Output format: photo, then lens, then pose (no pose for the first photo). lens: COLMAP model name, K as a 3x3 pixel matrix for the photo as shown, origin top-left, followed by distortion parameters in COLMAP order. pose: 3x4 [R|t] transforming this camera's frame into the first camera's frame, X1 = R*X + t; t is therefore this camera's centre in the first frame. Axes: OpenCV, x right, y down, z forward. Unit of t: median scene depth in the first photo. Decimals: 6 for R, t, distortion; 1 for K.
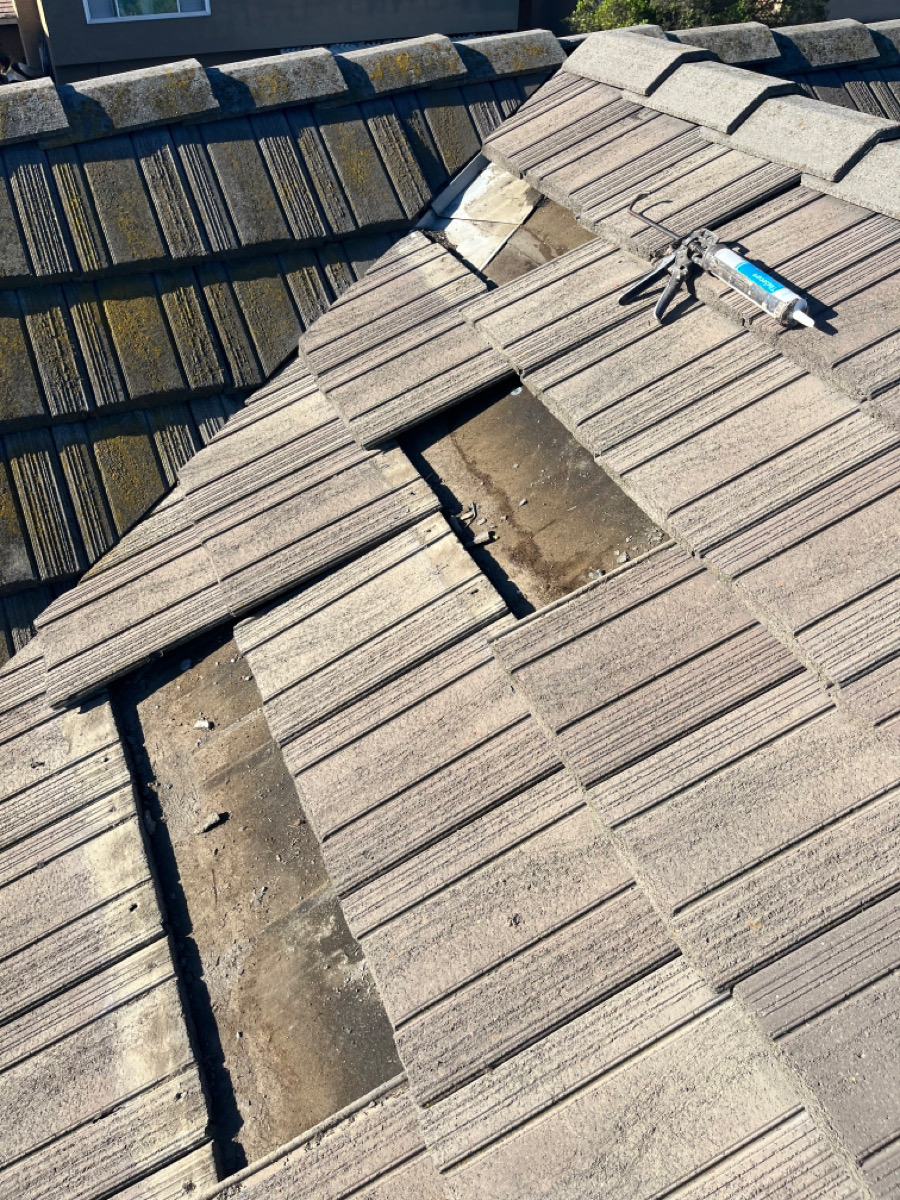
lens RADIAL K [[952.5, 0, 450.0], [0, 952.5, 600.0], [0, 0, 1]] dist [0.075385, -0.107118]
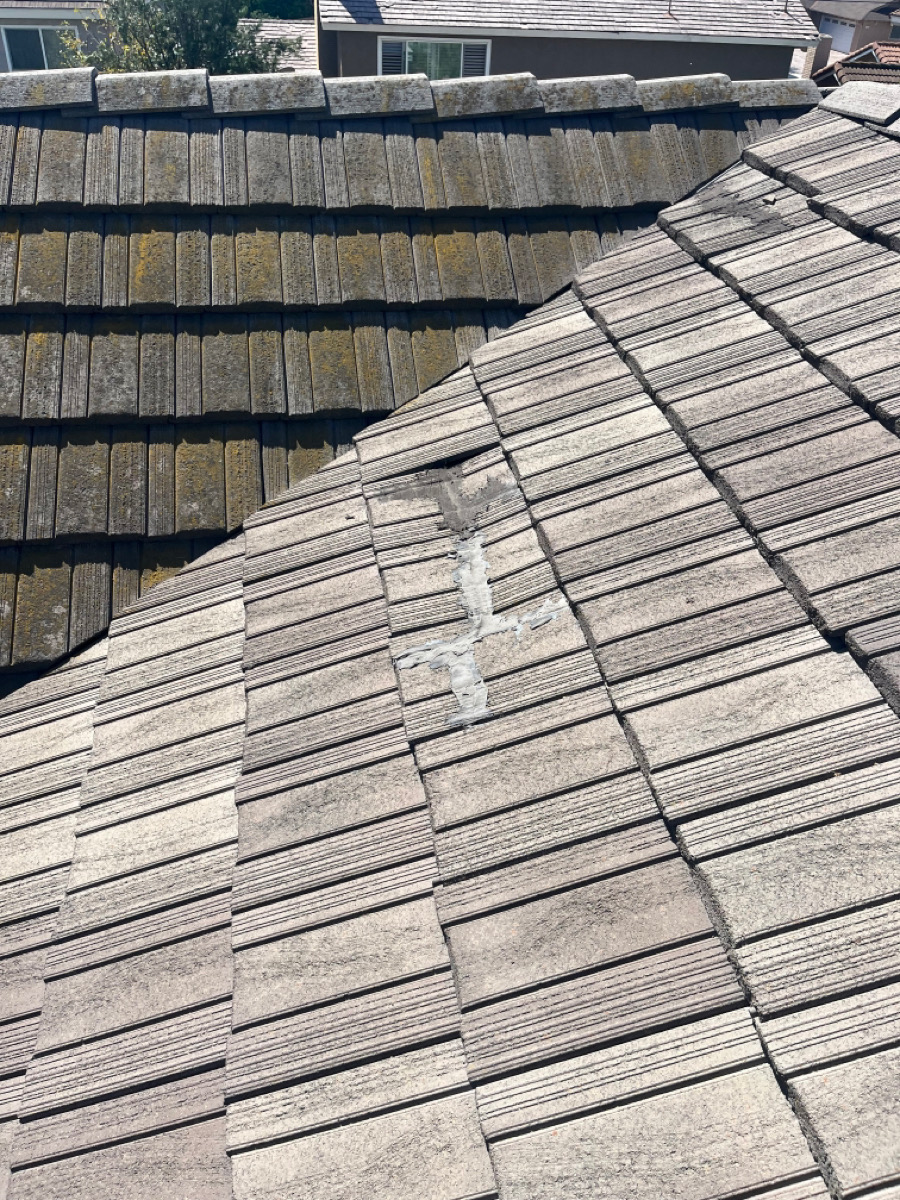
lens RADIAL K [[952.5, 0, 450.0], [0, 952.5, 600.0], [0, 0, 1]] dist [0.075385, -0.107118]
pose [[0.969068, 0.165878, -0.182732, -0.012407], [-0.181896, 0.980485, -0.074581, 0.322639], [0.166794, 0.105513, 0.980330, -0.283964]]
